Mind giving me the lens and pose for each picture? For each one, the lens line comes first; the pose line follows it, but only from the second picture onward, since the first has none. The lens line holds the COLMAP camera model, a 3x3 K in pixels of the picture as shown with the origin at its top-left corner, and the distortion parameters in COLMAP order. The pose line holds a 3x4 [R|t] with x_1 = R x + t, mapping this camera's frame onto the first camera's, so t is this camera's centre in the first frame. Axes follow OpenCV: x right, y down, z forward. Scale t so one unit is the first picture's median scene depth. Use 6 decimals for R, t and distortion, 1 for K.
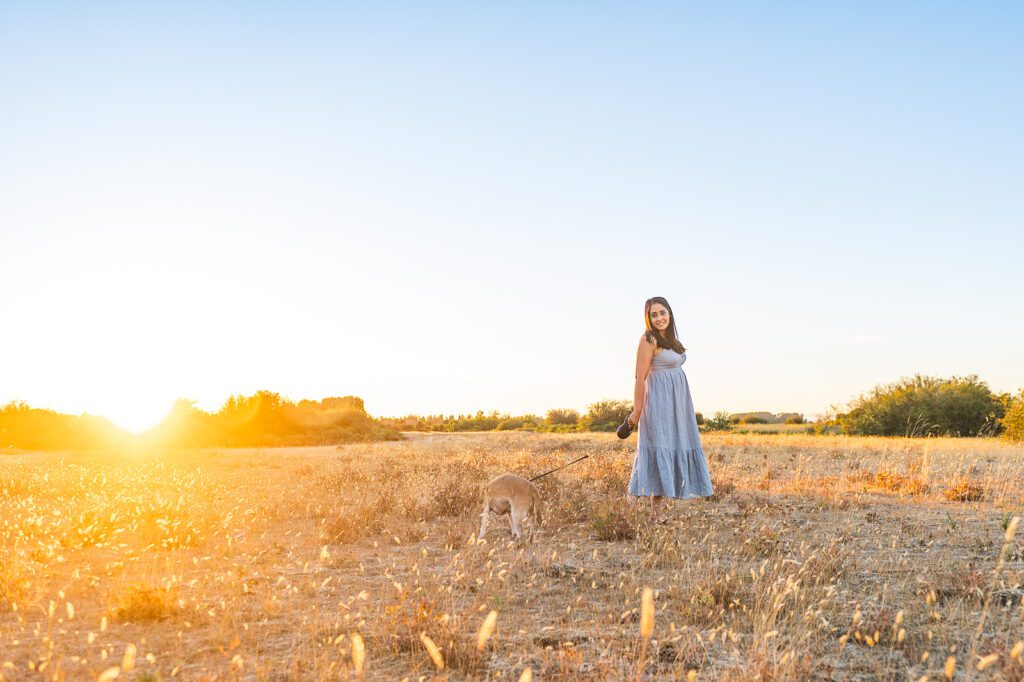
lens RADIAL K [[710.7, 0, 510.0], [0, 710.7, 343.3], [0, 0, 1]] dist [-0.000453, 0.002987]
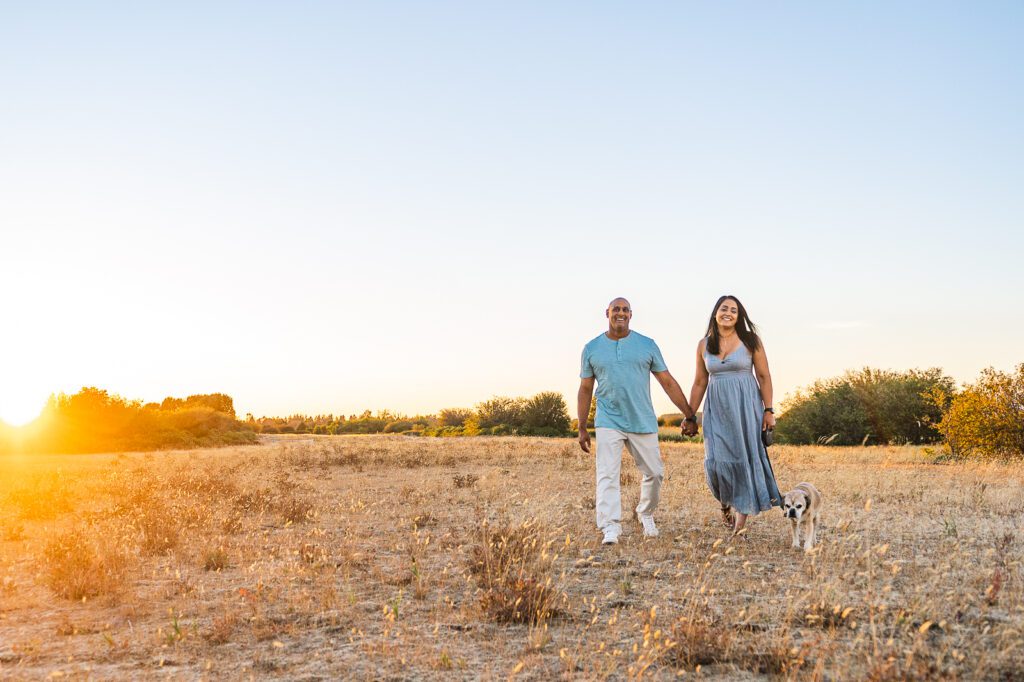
lens RADIAL K [[710.7, 0, 512.6], [0, 710.7, 340.5], [0, 0, 1]] dist [-0.000453, 0.002987]
pose [[0.999024, -0.002708, -0.044093, 0.191386], [0.002737, 0.999996, 0.000592, 0.009901], [0.044091, -0.000712, 0.999027, 0.146674]]
